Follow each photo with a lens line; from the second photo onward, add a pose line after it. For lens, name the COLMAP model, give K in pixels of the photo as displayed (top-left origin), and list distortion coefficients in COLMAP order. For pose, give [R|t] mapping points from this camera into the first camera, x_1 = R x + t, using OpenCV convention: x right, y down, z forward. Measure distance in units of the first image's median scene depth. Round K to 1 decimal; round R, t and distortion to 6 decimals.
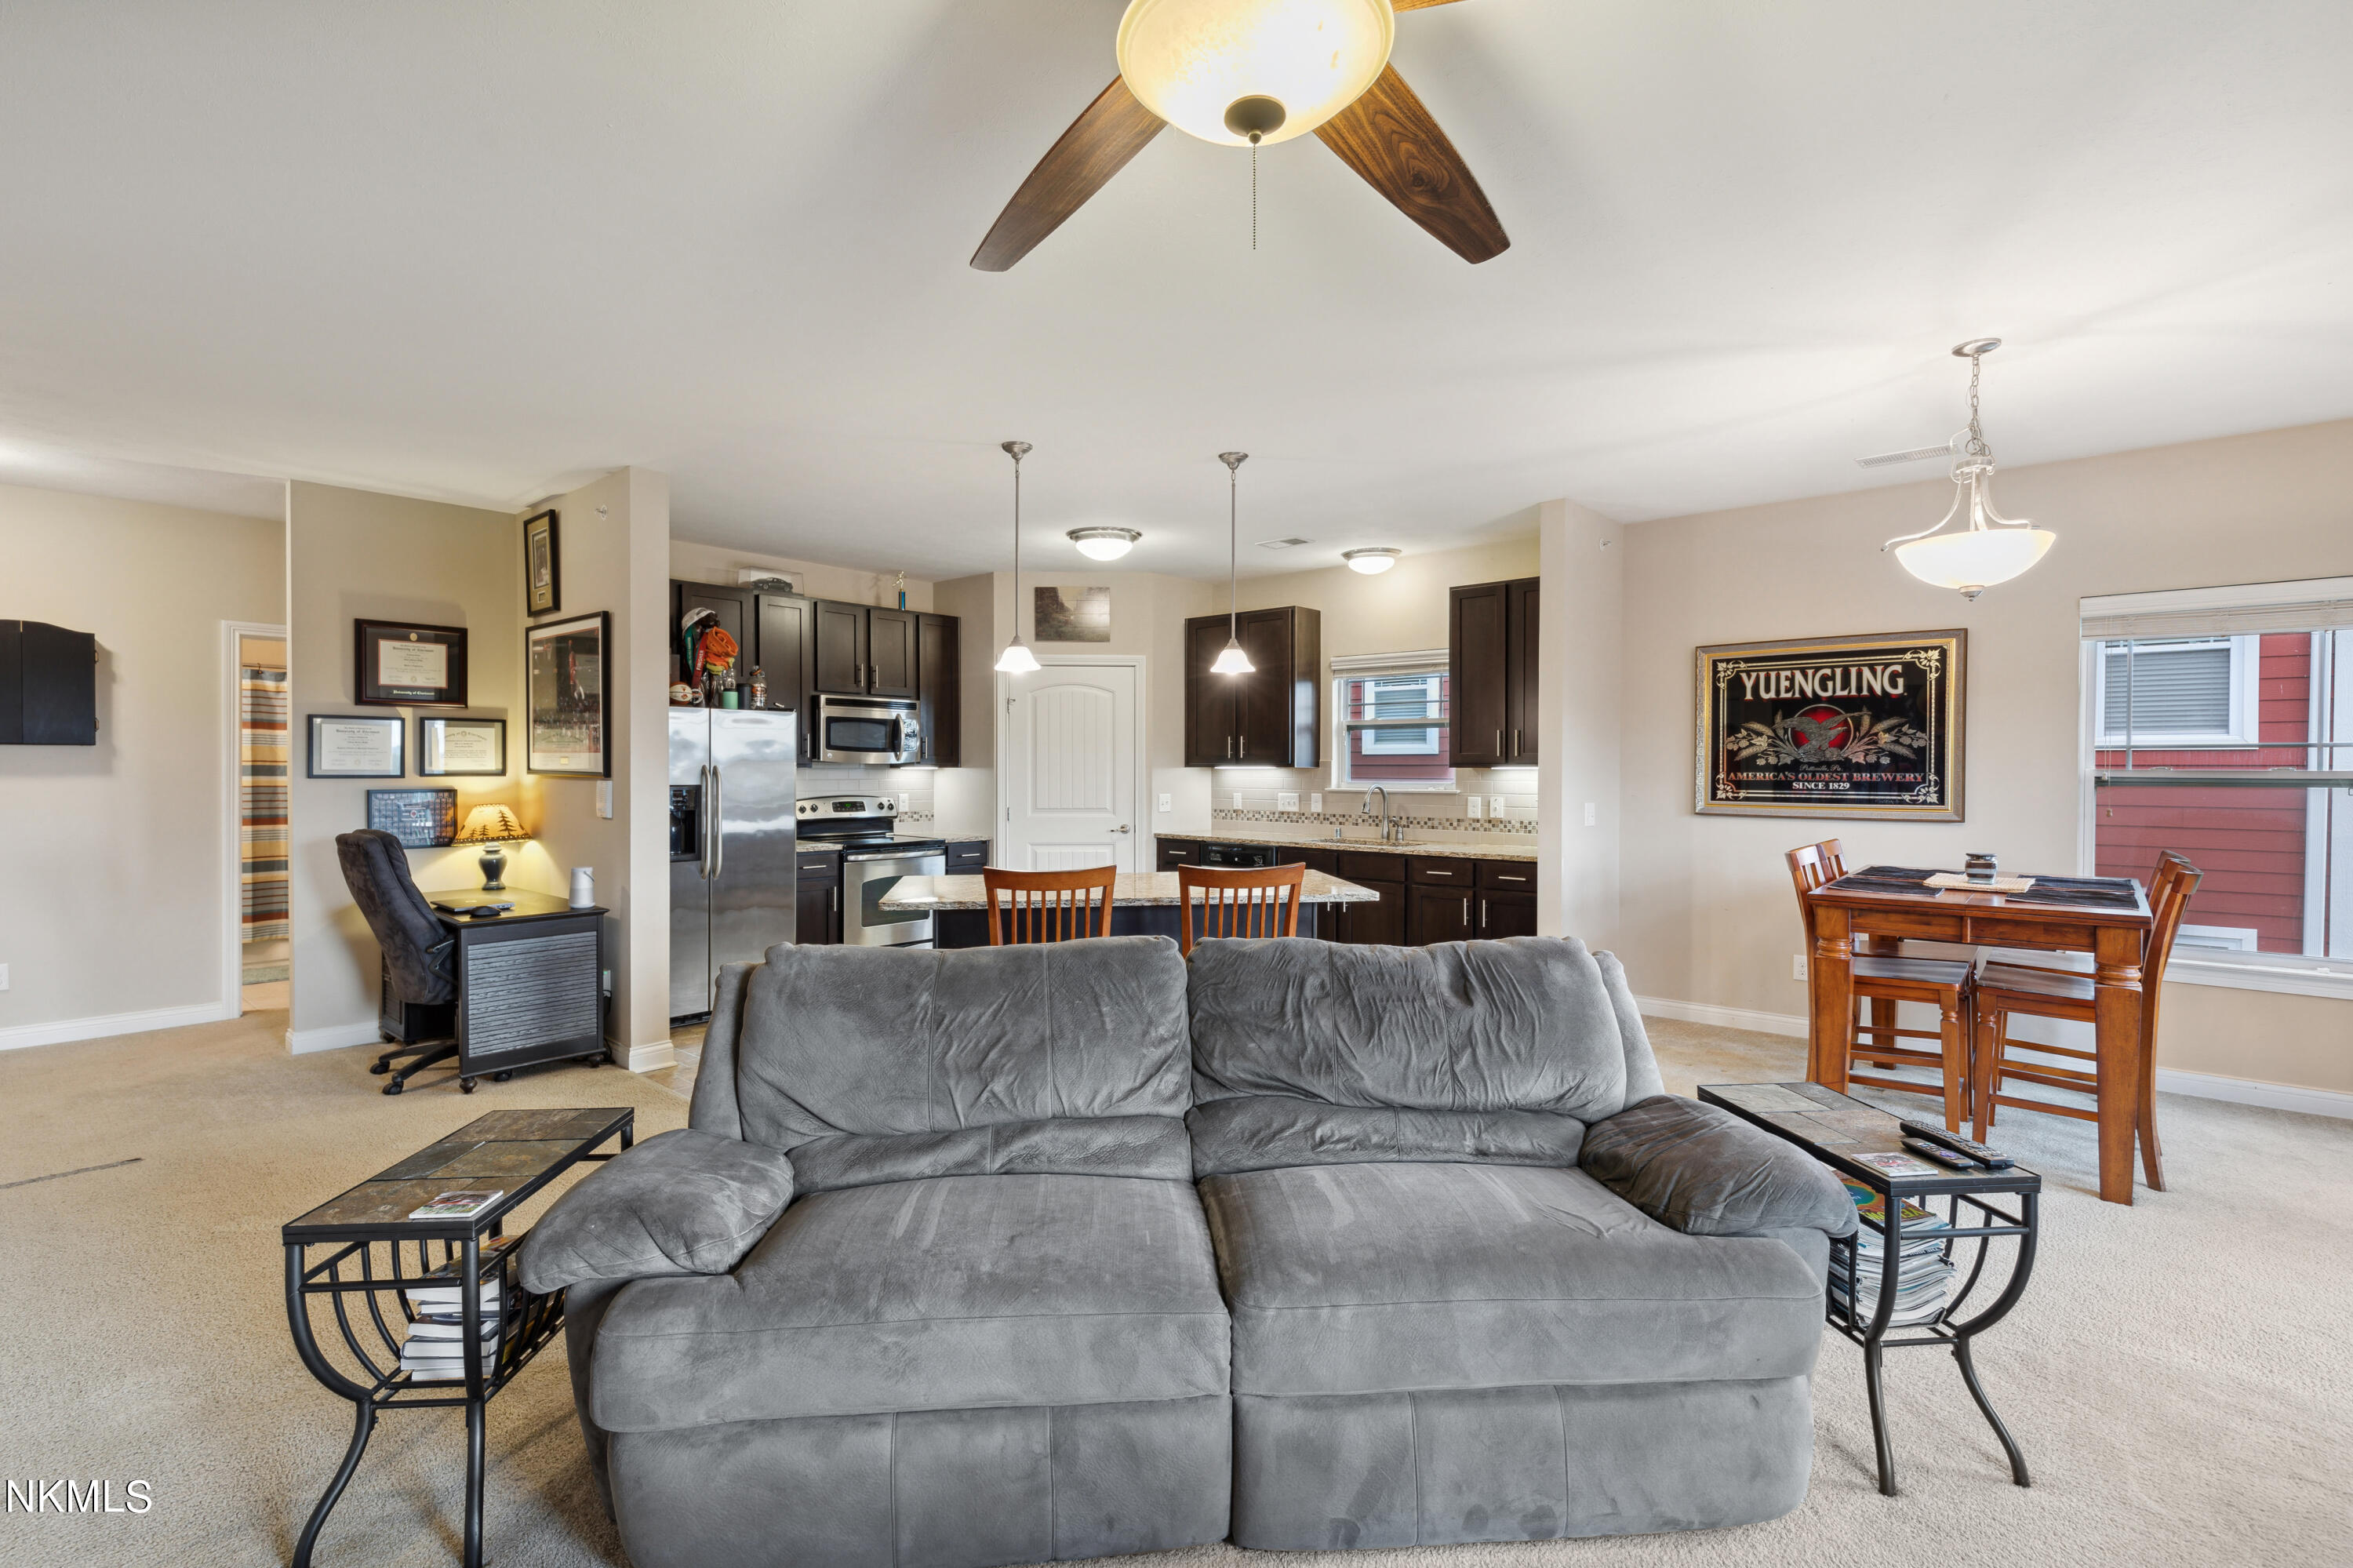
lens RADIAL K [[1054.0, 0, 1169.9], [0, 1054.0, 783.7], [0, 0, 1]] dist [0.006605, 0.000394]
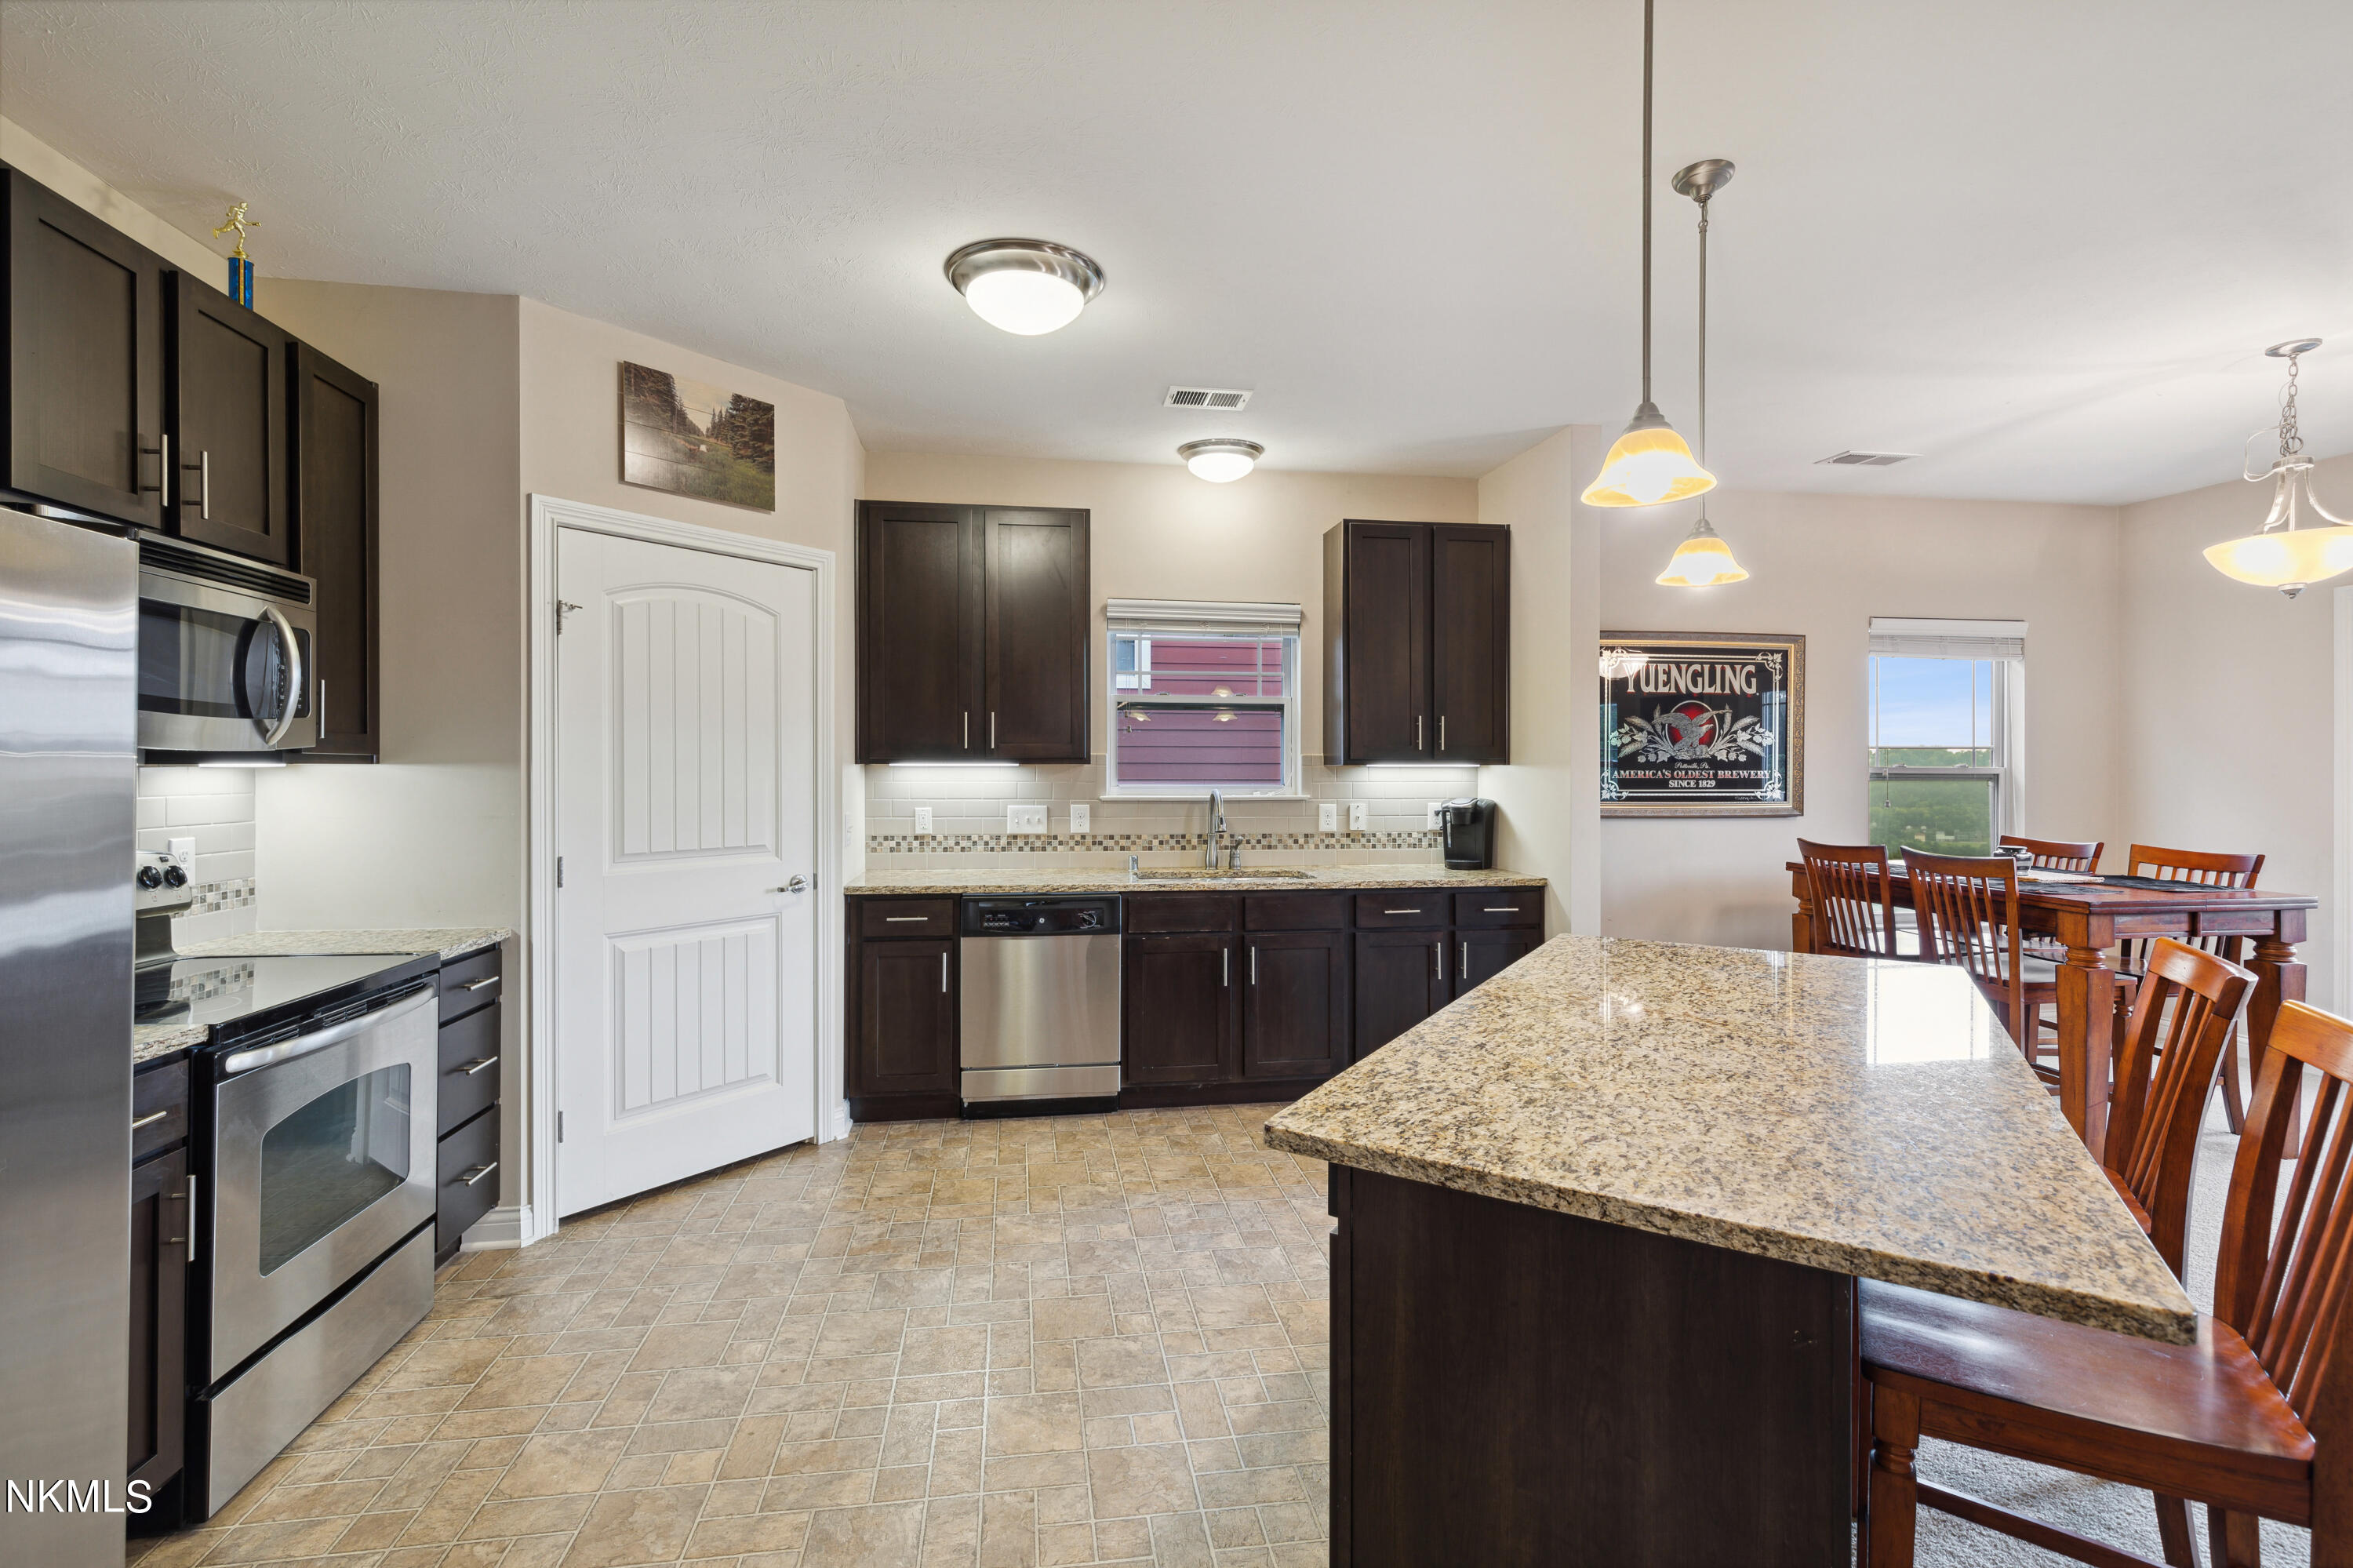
lens RADIAL K [[1062.3, 0, 1175.5], [0, 1062.3, 765.8], [0, 0, 1]] dist [0.007348, -0.001103]
pose [[0.643259, 0.000953, 0.765648, -0.438978], [0.011140, 0.999882, -0.010604, -0.009402], [-0.765568, 0.015350, 0.643172, 0.720403]]
